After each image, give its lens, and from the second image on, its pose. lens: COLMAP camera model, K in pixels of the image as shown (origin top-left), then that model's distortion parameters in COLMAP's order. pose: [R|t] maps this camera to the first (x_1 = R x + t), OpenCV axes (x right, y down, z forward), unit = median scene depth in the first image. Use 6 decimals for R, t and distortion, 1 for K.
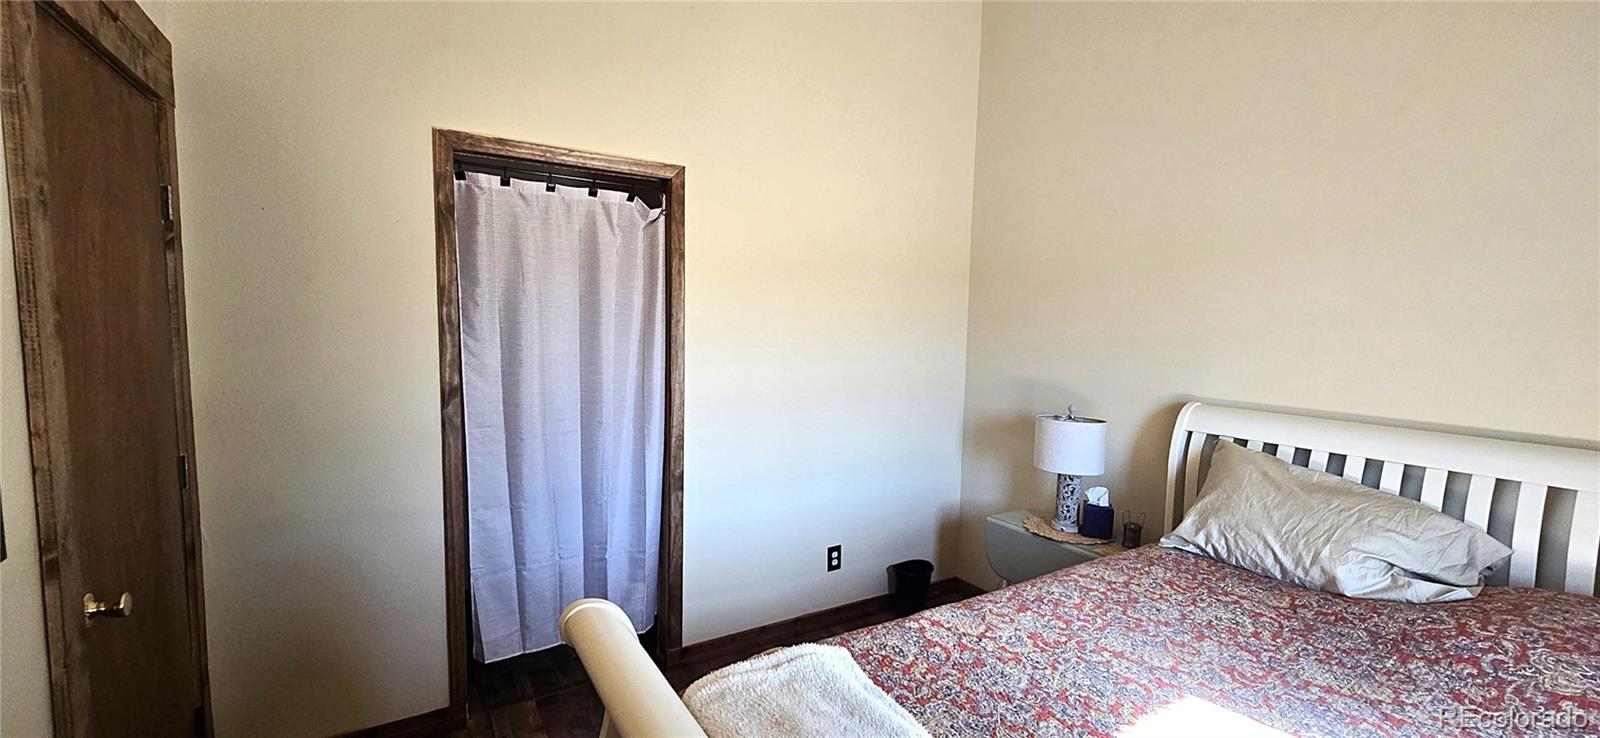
lens RADIAL K [[653.2, 0, 807.5], [0, 653.2, 371.7], [0, 0, 1]] dist [-0.003071, -0.000429]
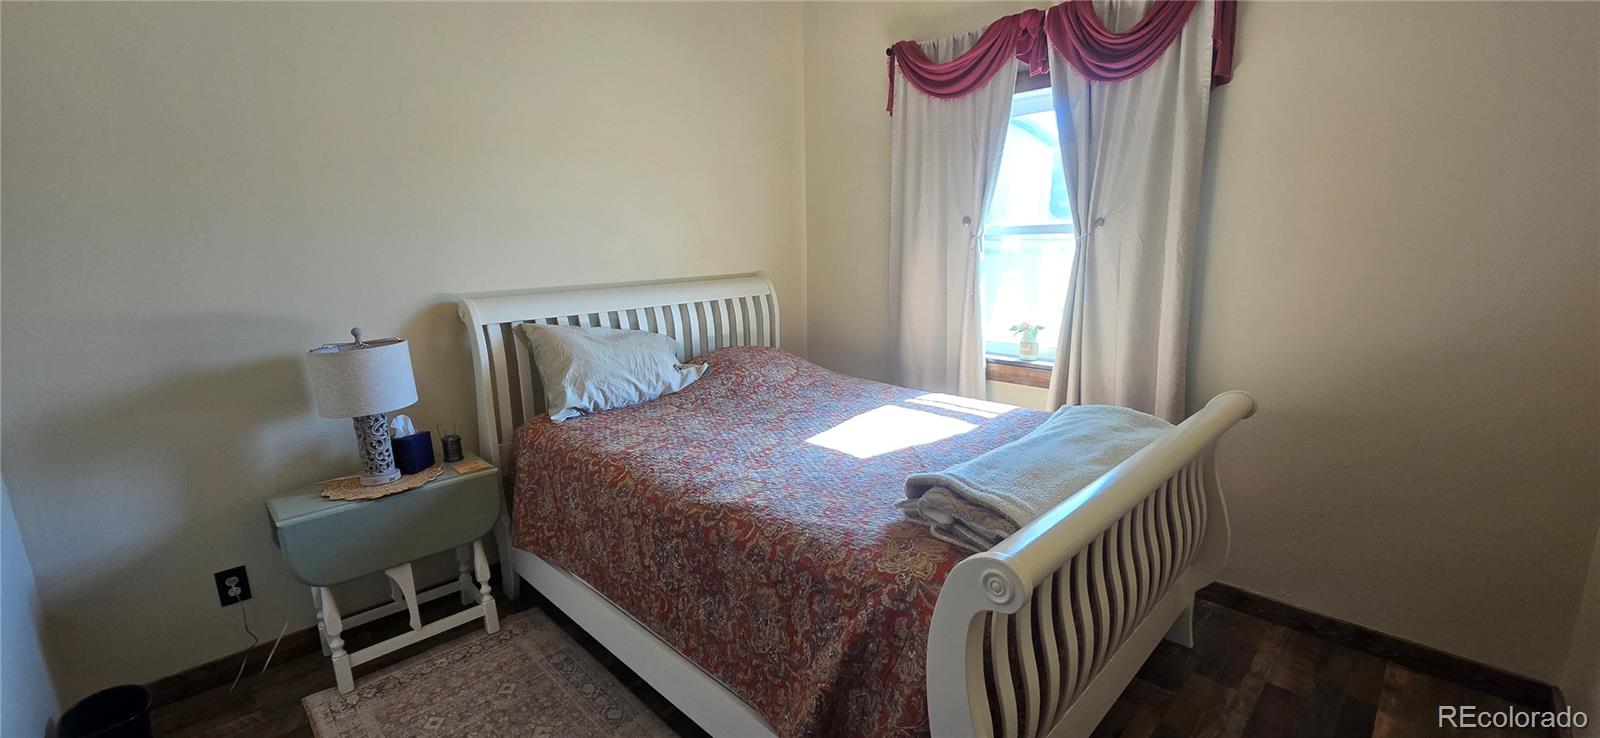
lens RADIAL K [[653.2, 0, 807.5], [0, 653.2, 371.7], [0, 0, 1]] dist [-0.003071, -0.000429]
pose [[-0.220900, -0.225334, 0.948909, -0.636260], [0.092136, 0.963771, 0.250312, -0.059910], [-0.970935, 0.142723, -0.192136, 0.858697]]
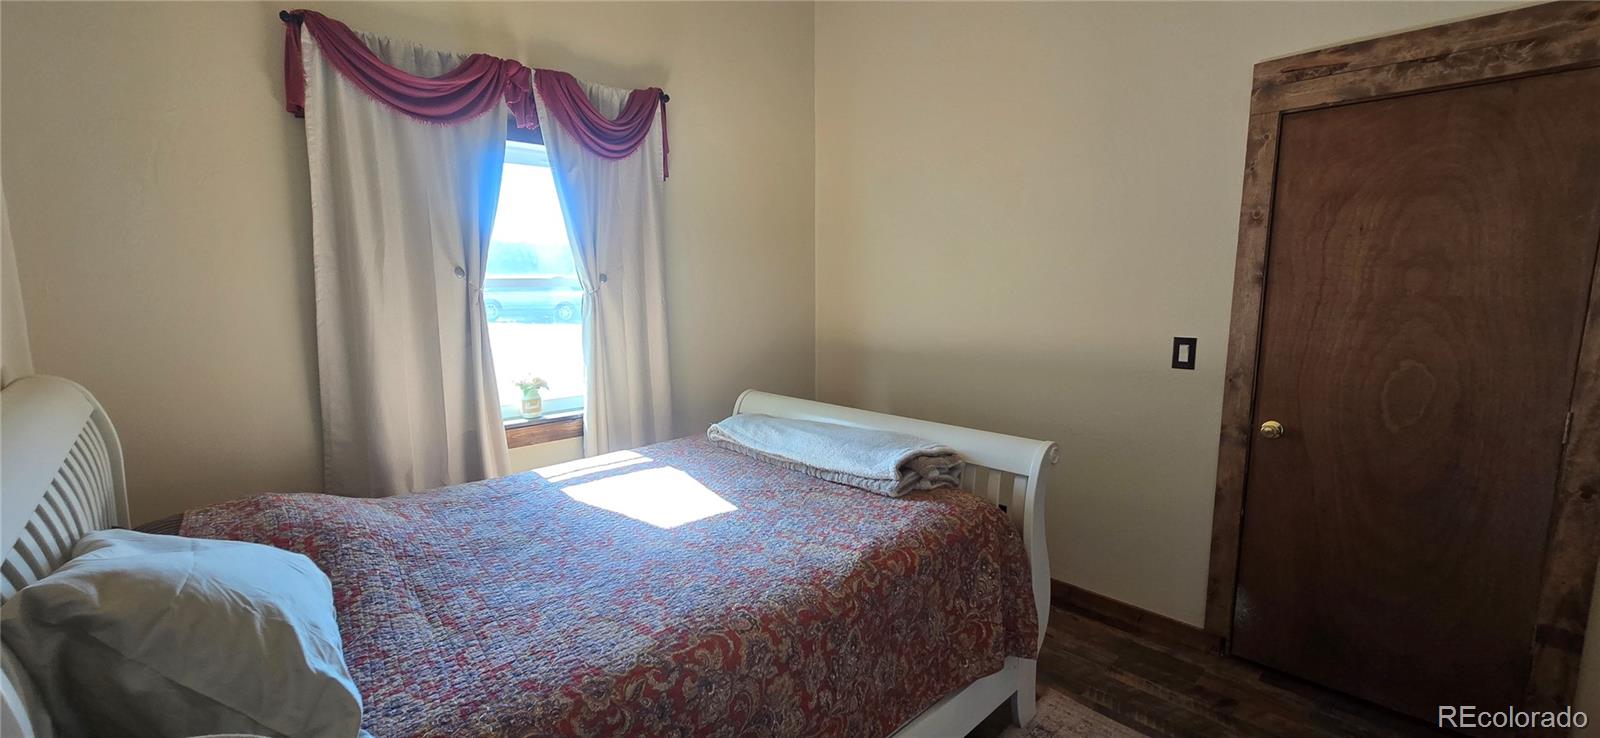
lens RADIAL K [[653.2, 0, 807.5], [0, 653.2, 371.7], [0, 0, 1]] dist [-0.003071, -0.000429]
pose [[-0.980485, -0.001187, -0.196588, 0.357326], [-0.043552, 0.976446, 0.211322, -0.090718], [0.191707, 0.215760, -0.957442, 1.528109]]
